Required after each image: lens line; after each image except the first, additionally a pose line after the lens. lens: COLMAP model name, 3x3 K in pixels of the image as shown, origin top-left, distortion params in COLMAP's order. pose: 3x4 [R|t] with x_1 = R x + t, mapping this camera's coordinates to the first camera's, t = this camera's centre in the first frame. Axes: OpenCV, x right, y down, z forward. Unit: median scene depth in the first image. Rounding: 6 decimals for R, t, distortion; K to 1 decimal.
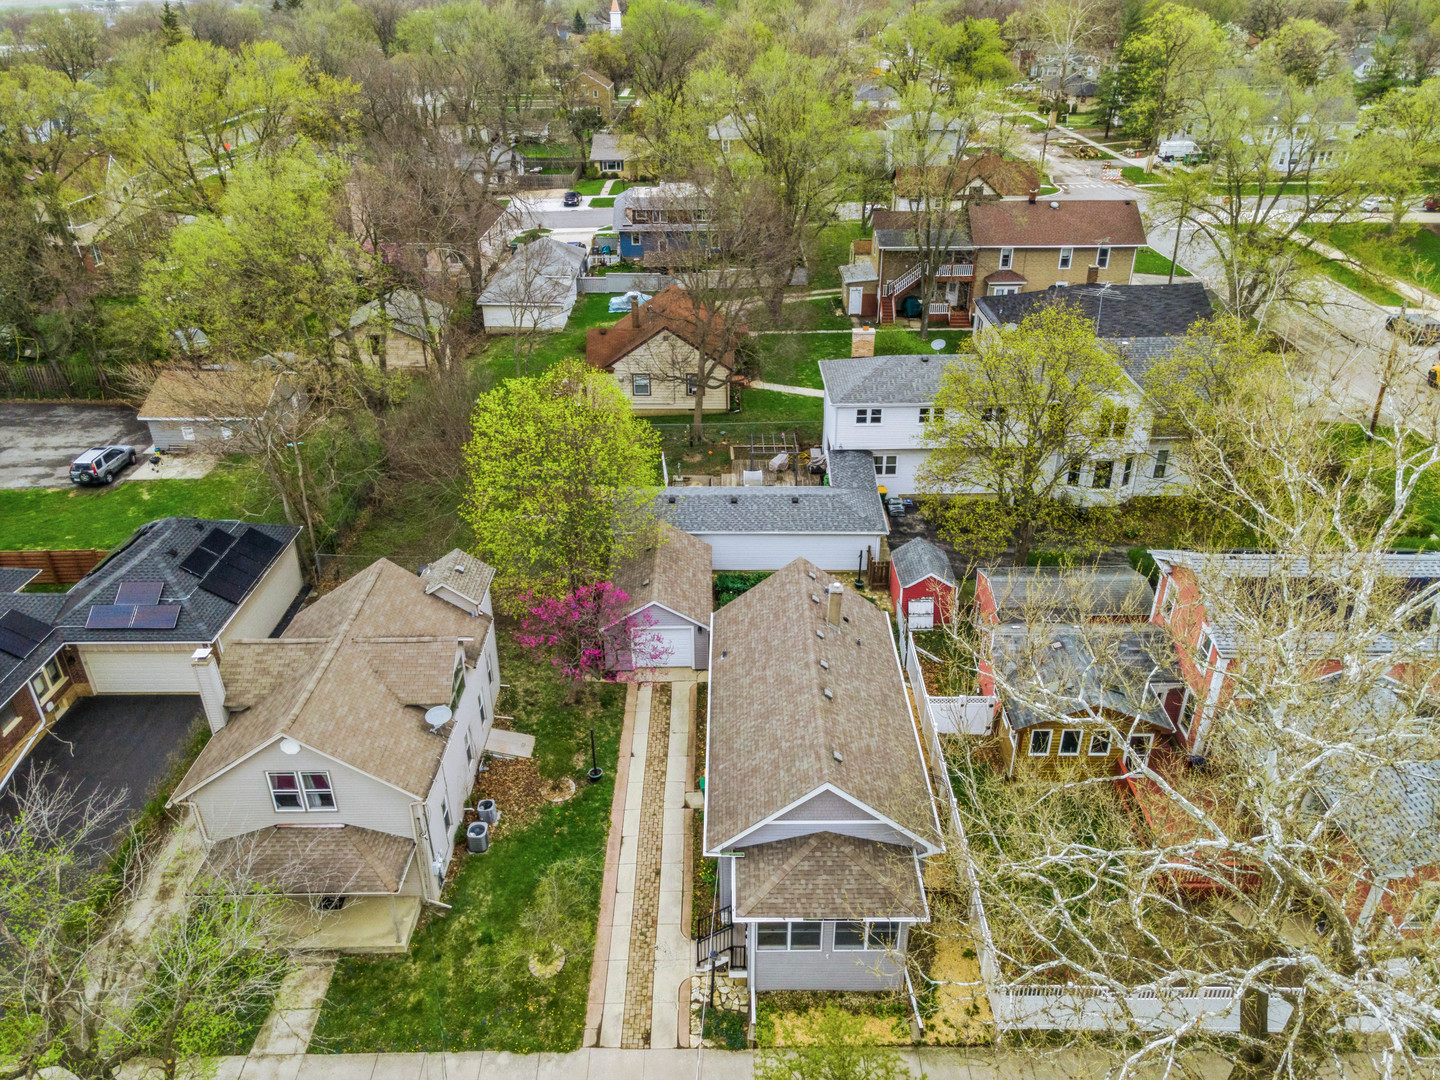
lens RADIAL K [[1046.2, 0, 720.0], [0, 1046.2, 540.0], [0, 0, 1]] dist [0.032947, 0.006017]
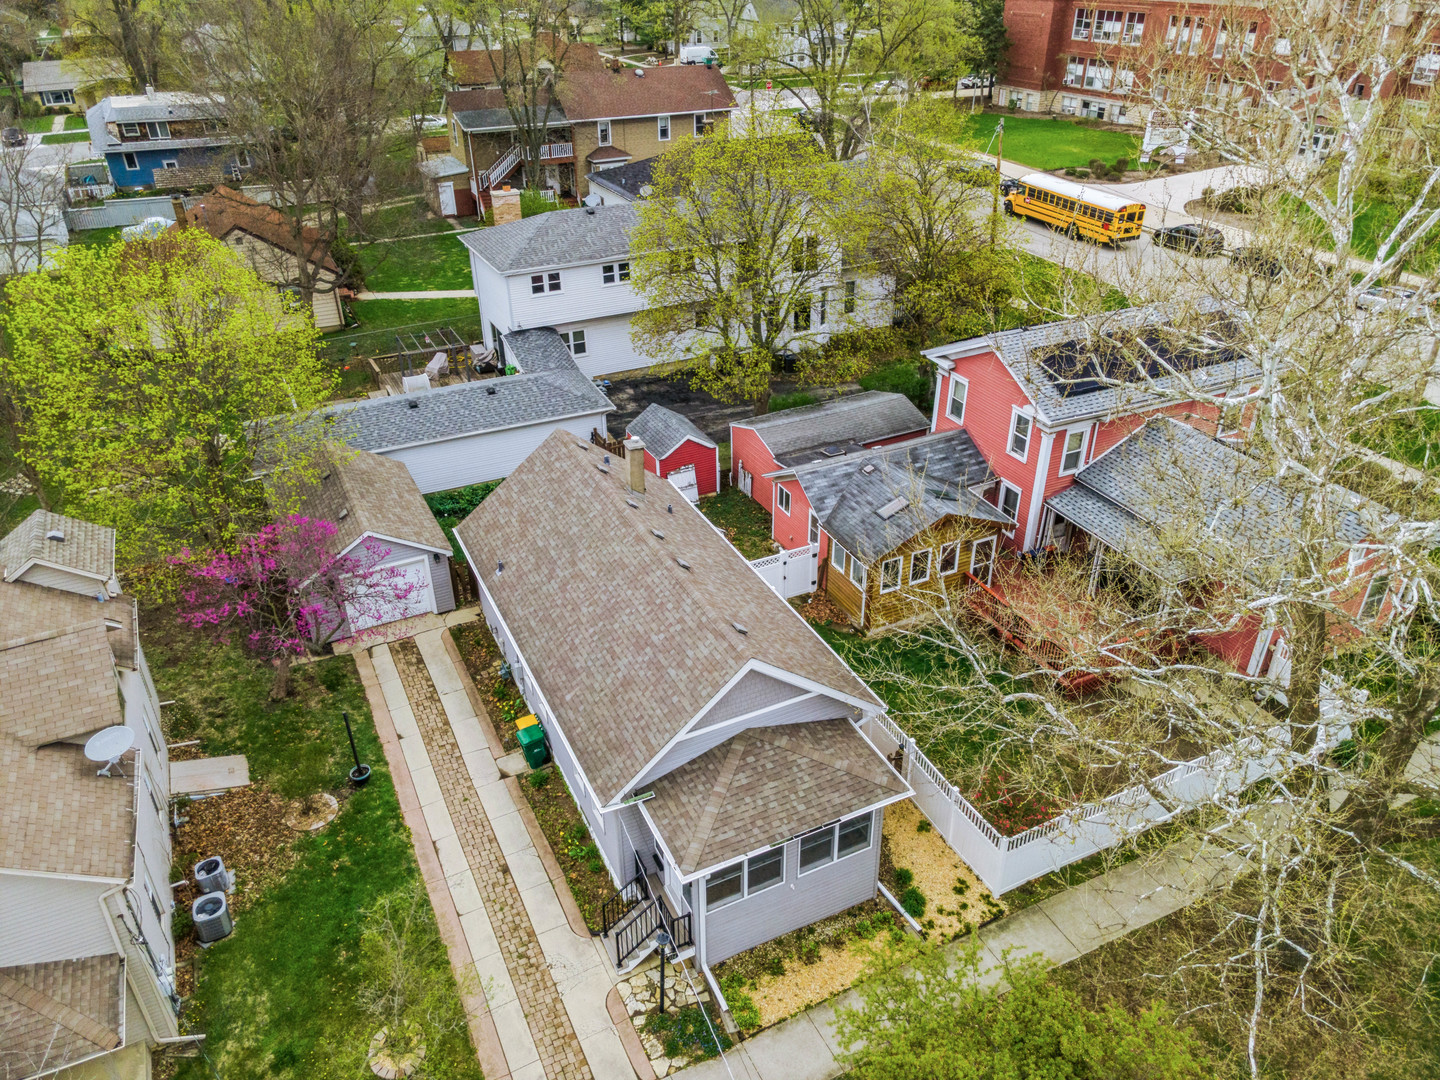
lens RADIAL K [[1046.2, 0, 720.0], [0, 1046.2, 540.0], [0, 0, 1]] dist [0.032947, 0.006017]
pose [[0.896079, -0.222448, 0.384134, -0.135837], [0.212844, 0.974721, 0.067944, 0.072736], [-0.389537, 0.020877, 0.920774, 0.252902]]
